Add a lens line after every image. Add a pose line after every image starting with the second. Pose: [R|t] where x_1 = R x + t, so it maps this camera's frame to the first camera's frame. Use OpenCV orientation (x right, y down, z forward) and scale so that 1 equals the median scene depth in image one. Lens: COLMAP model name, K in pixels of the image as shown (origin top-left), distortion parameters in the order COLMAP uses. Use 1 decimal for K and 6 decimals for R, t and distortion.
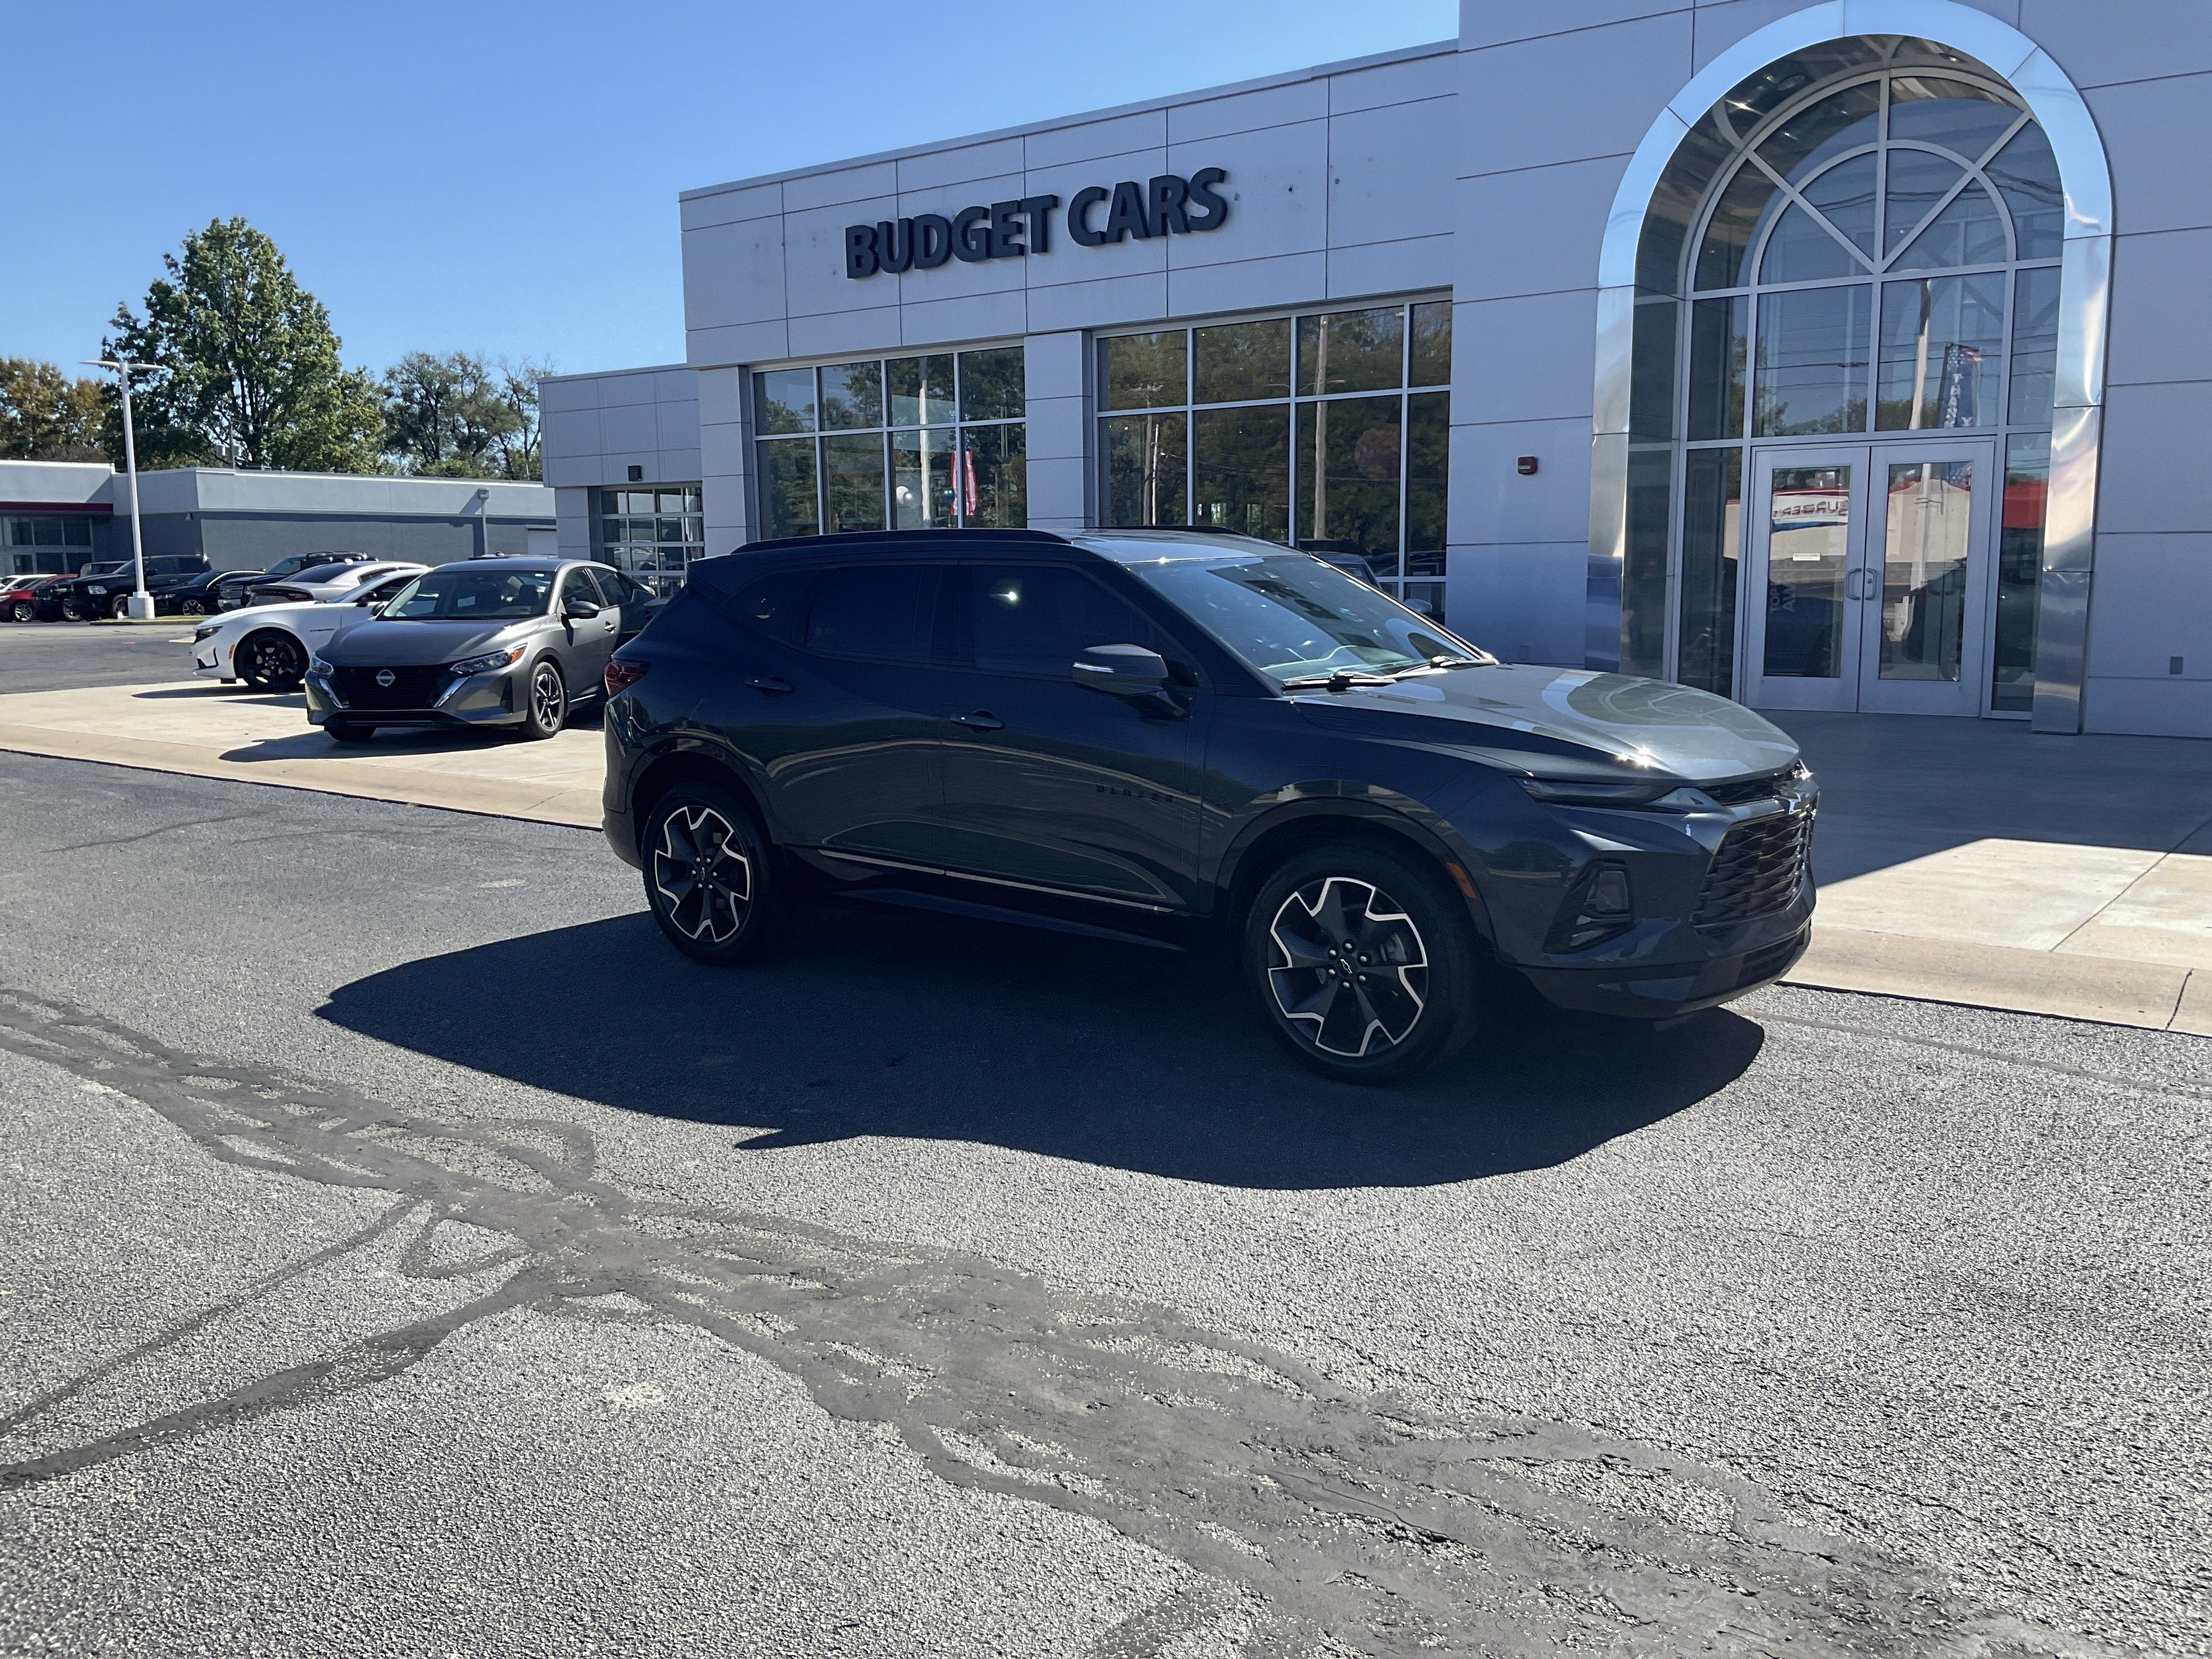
lens RADIAL K [[1810.8, 0, 1107.3], [0, 1810.8, 838.4], [0, 0, 1]] dist [0.106797, -0.219306]
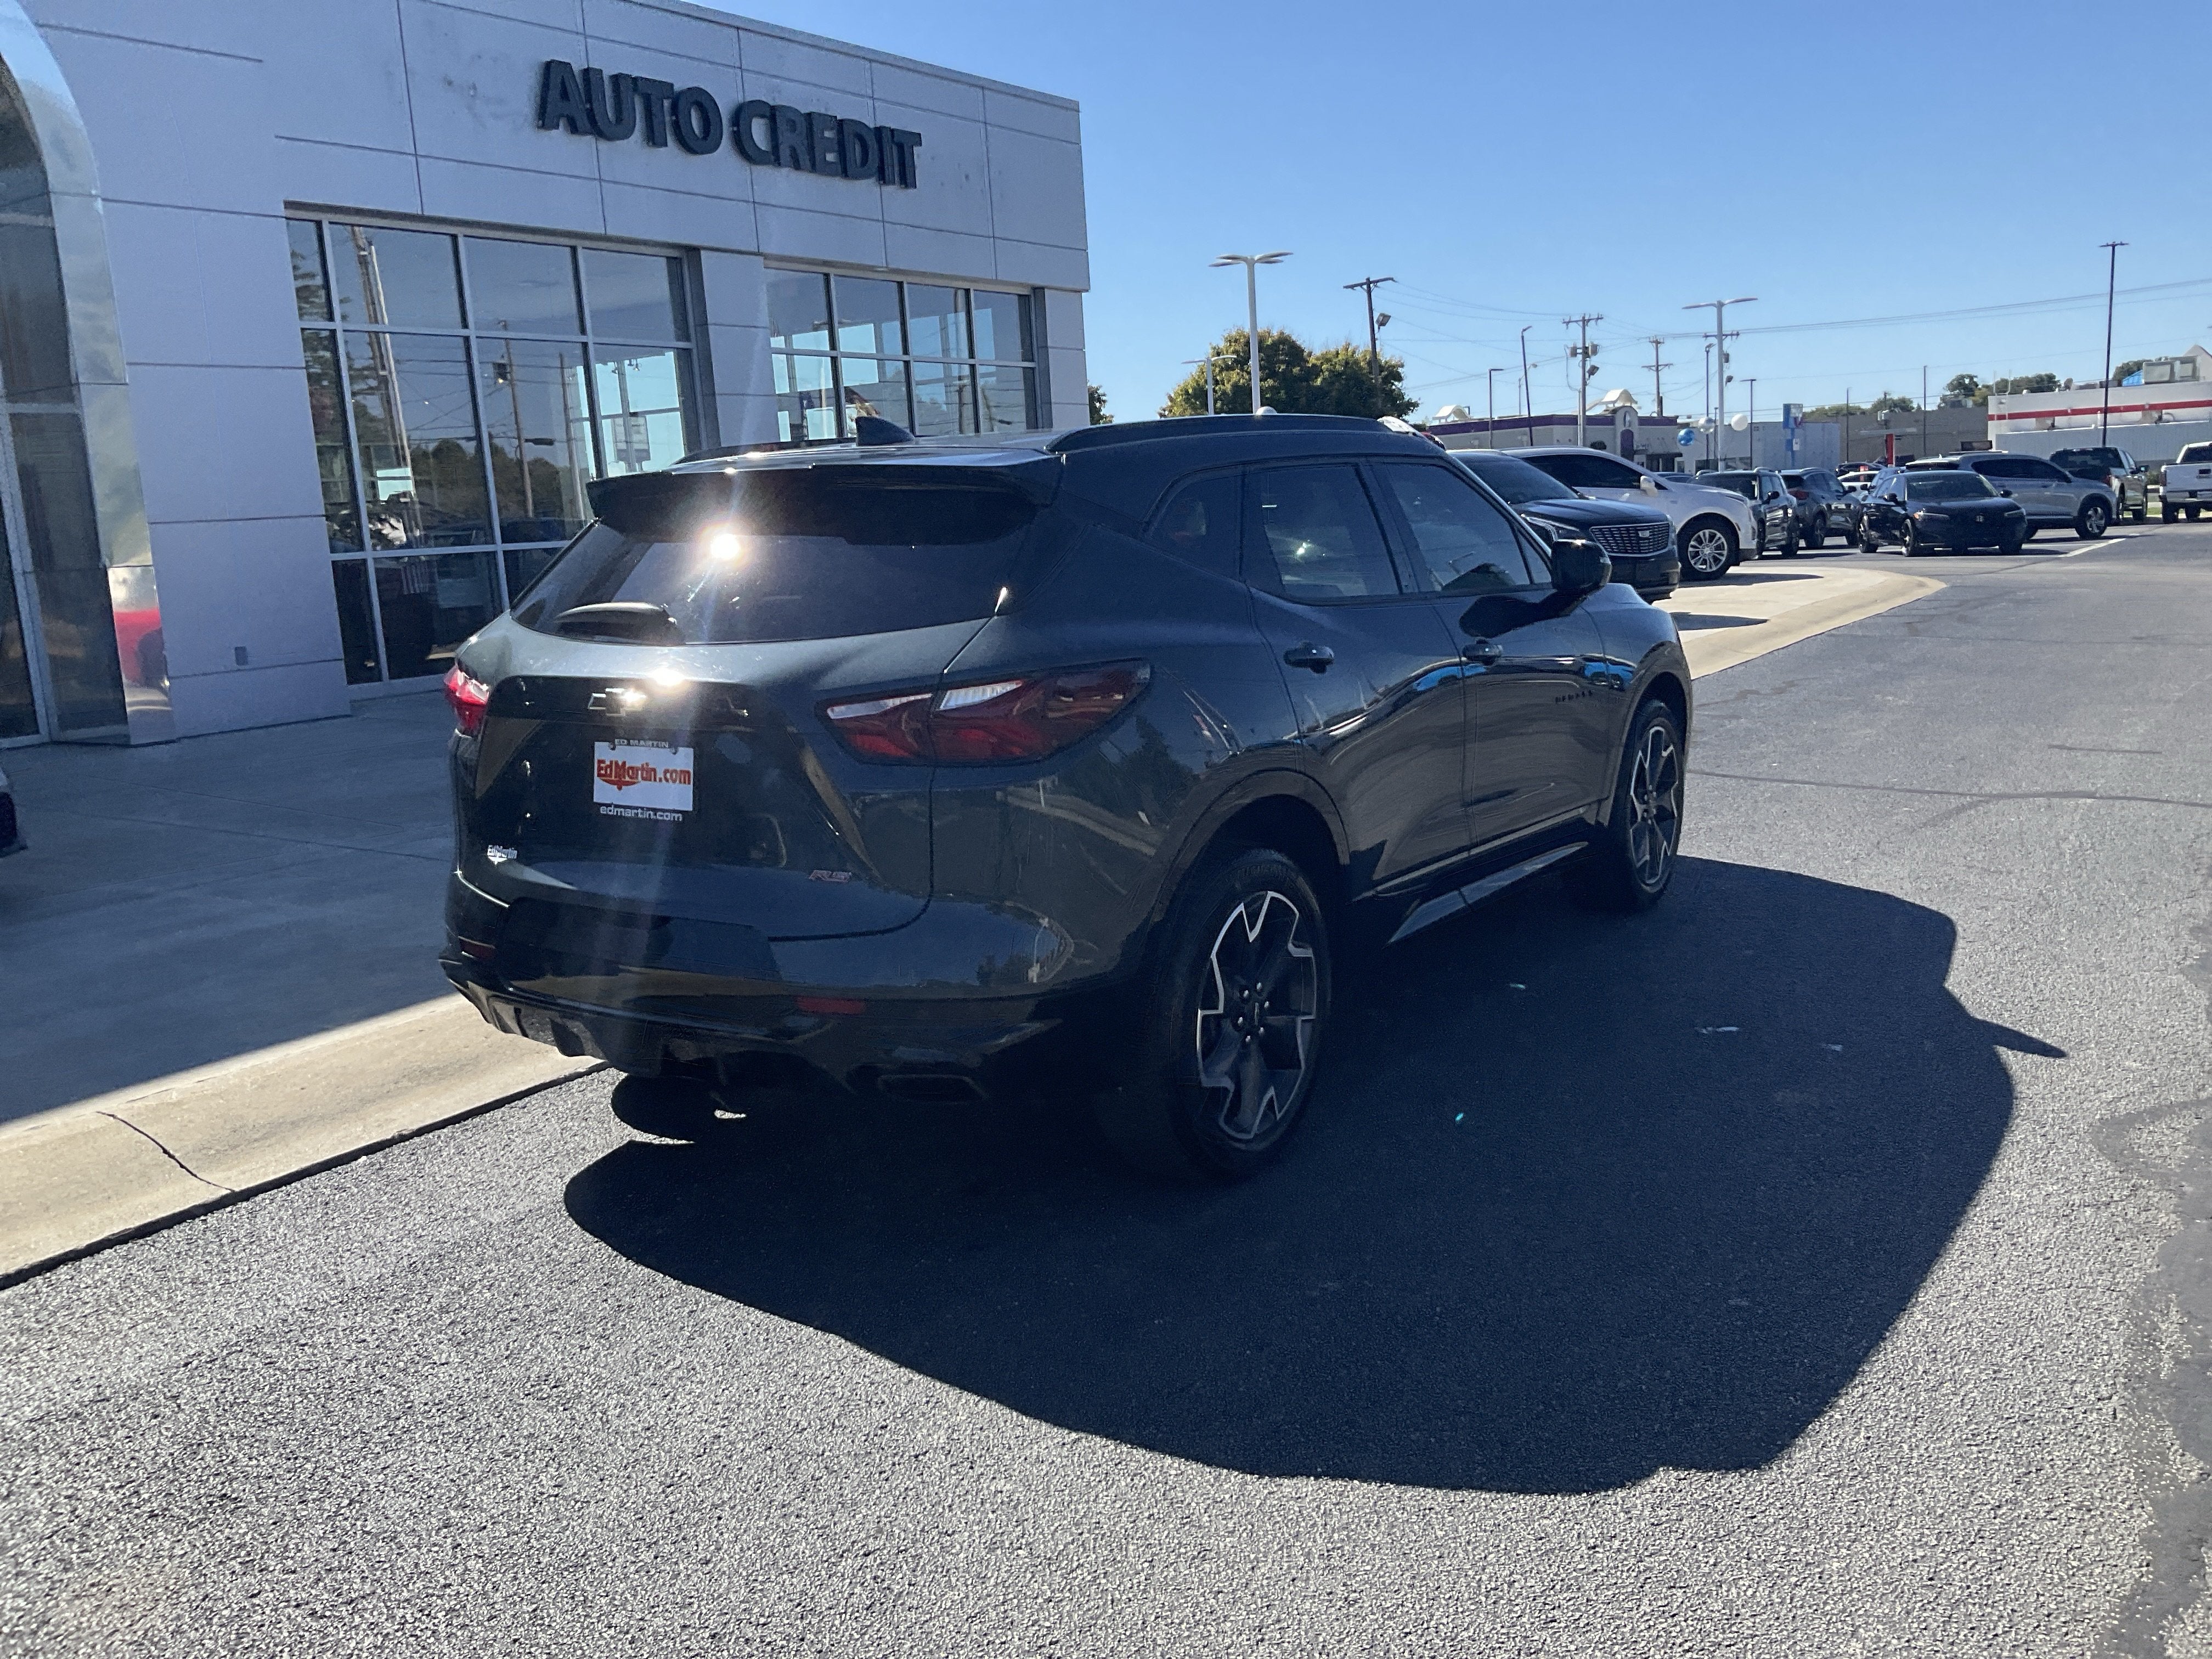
lens RADIAL K [[1825.9, 0, 1098.9], [0, 1825.9, 823.2], [0, 0, 1]] dist [0.088266, -0.197489]
pose [[-0.055846, -0.157135, 0.985997, -0.360429], [0.202660, 0.965197, 0.165298, -0.065739], [-0.977655, 0.209053, -0.022057, 0.493523]]
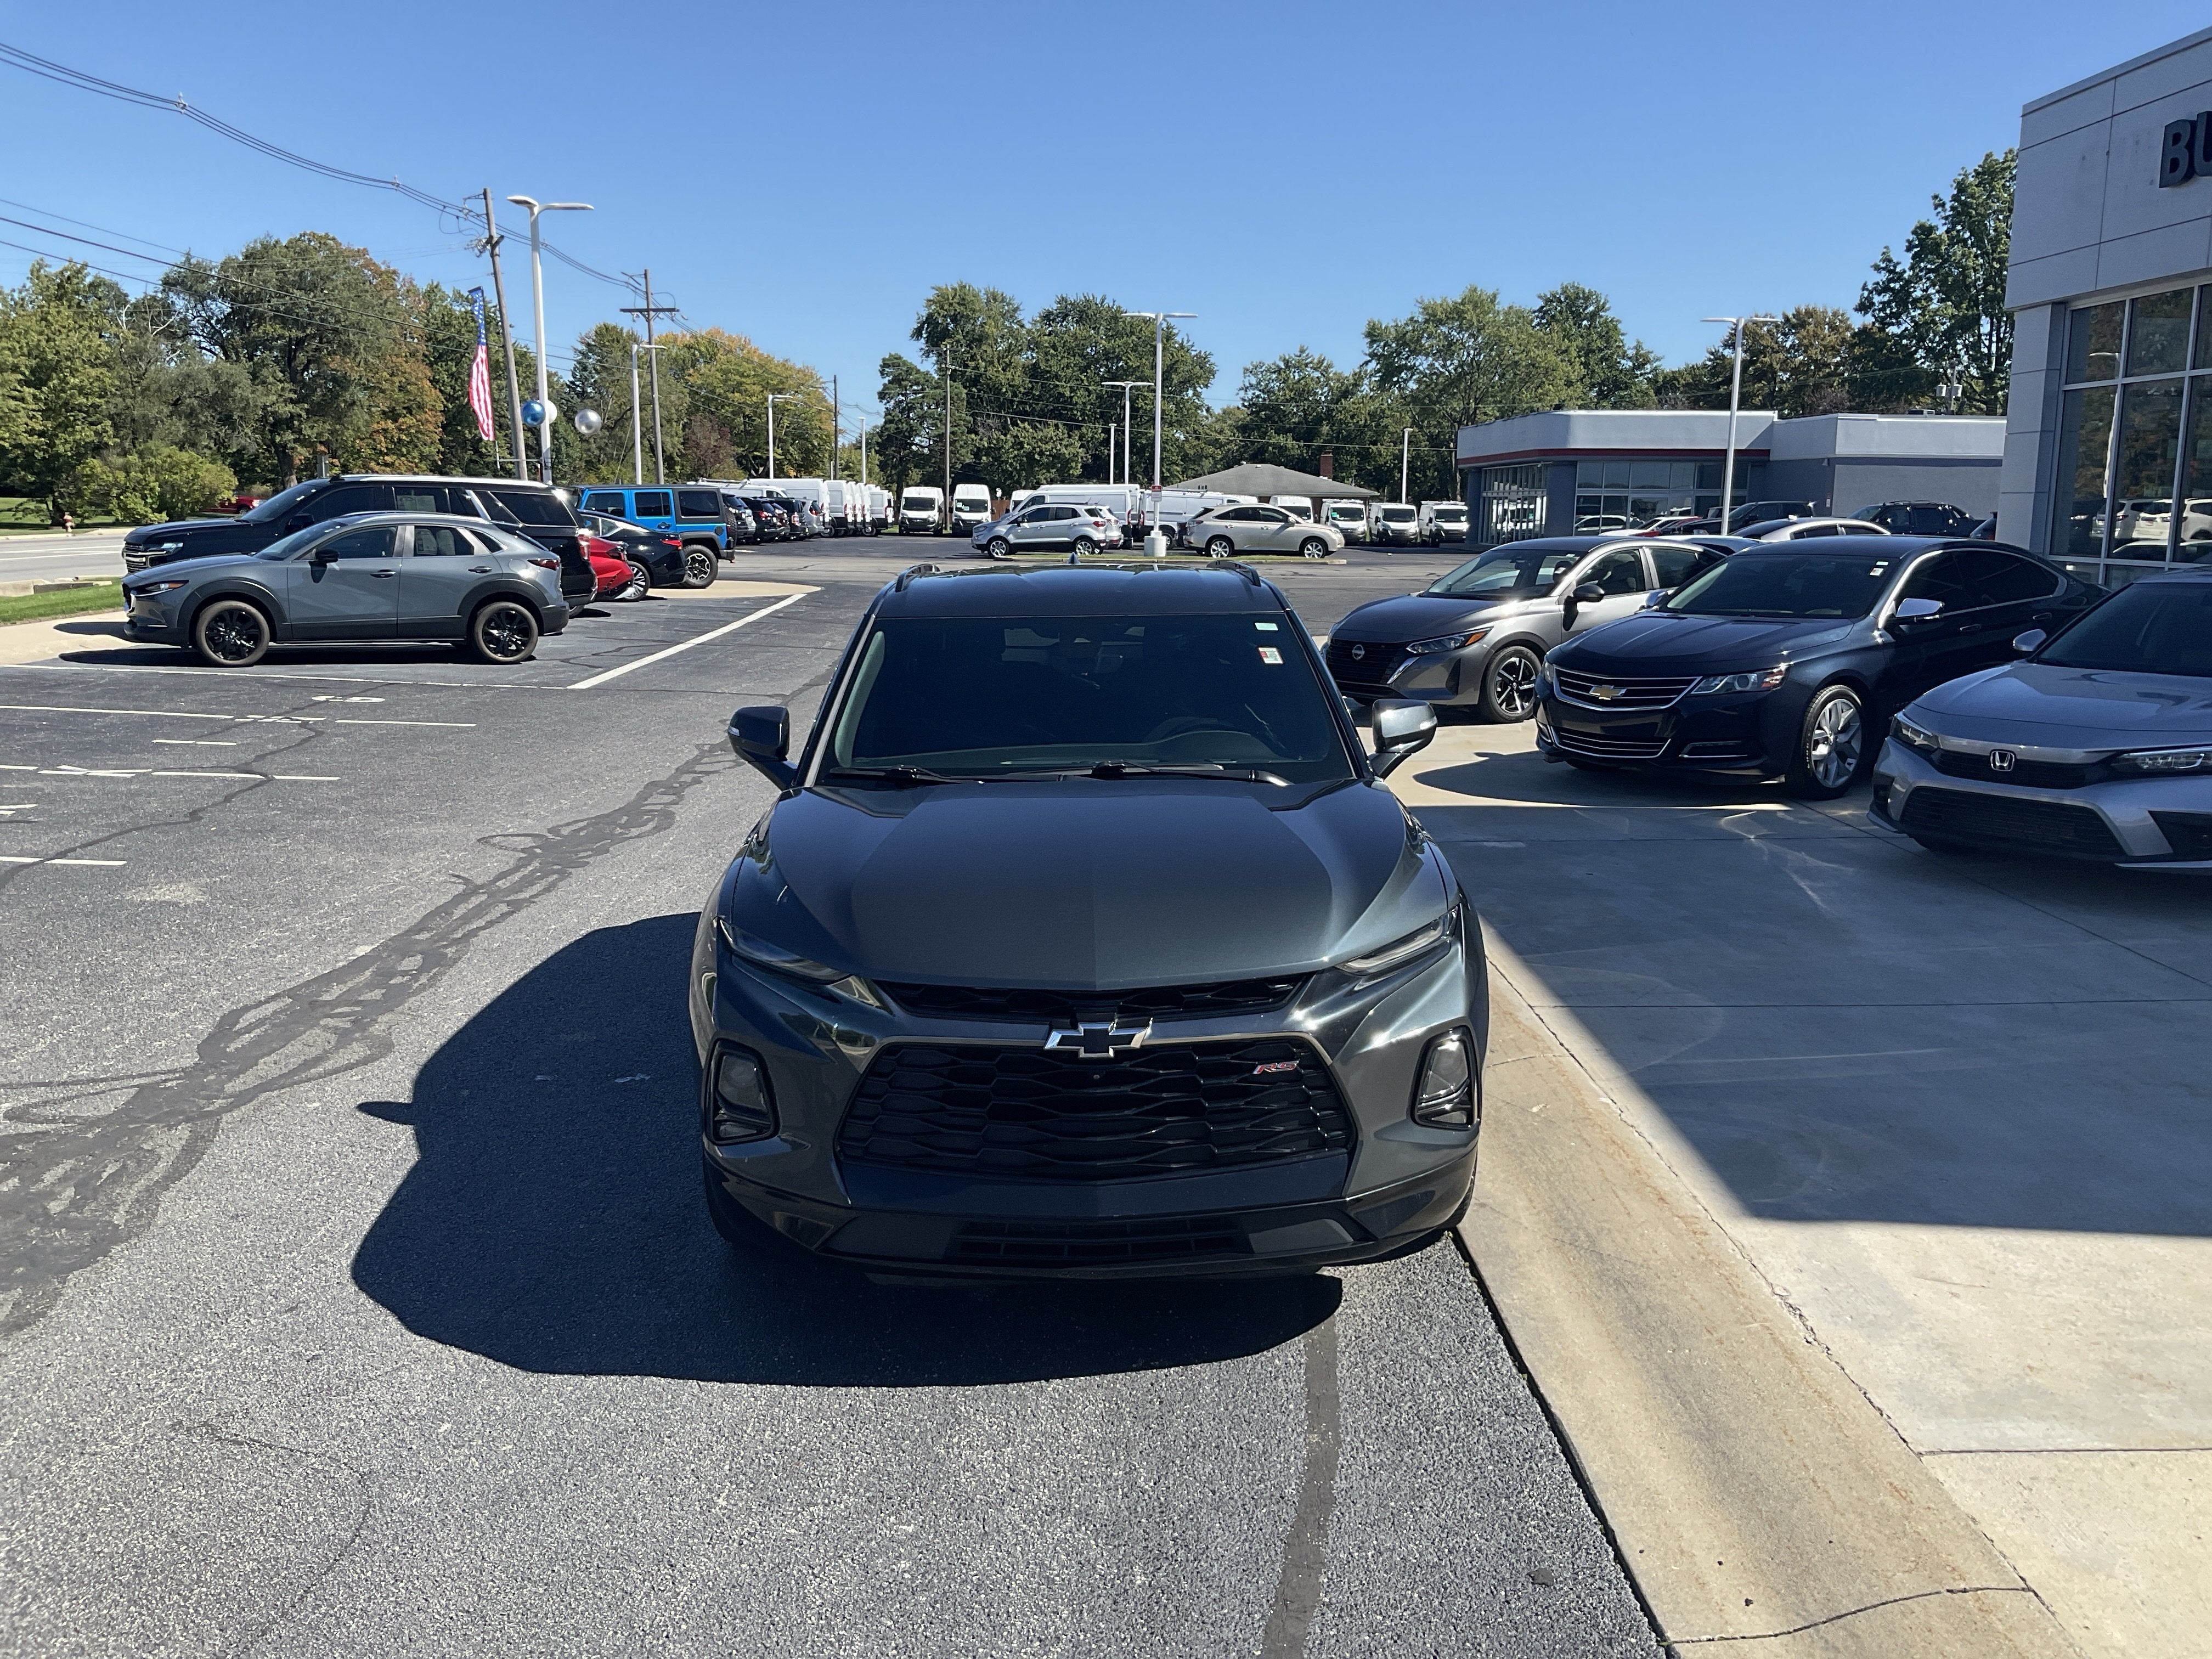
lens RADIAL K [[1823.4, 0, 1106.0], [0, 1823.4, 829.5], [0, 0, 1]] dist [0.092695, -0.187714]
pose [[0.615404, 0.151230, -0.773568, 0.328340], [-0.129319, 0.987494, 0.090174, -0.058050], [0.777531, 0.044544, 0.627265, 0.208062]]
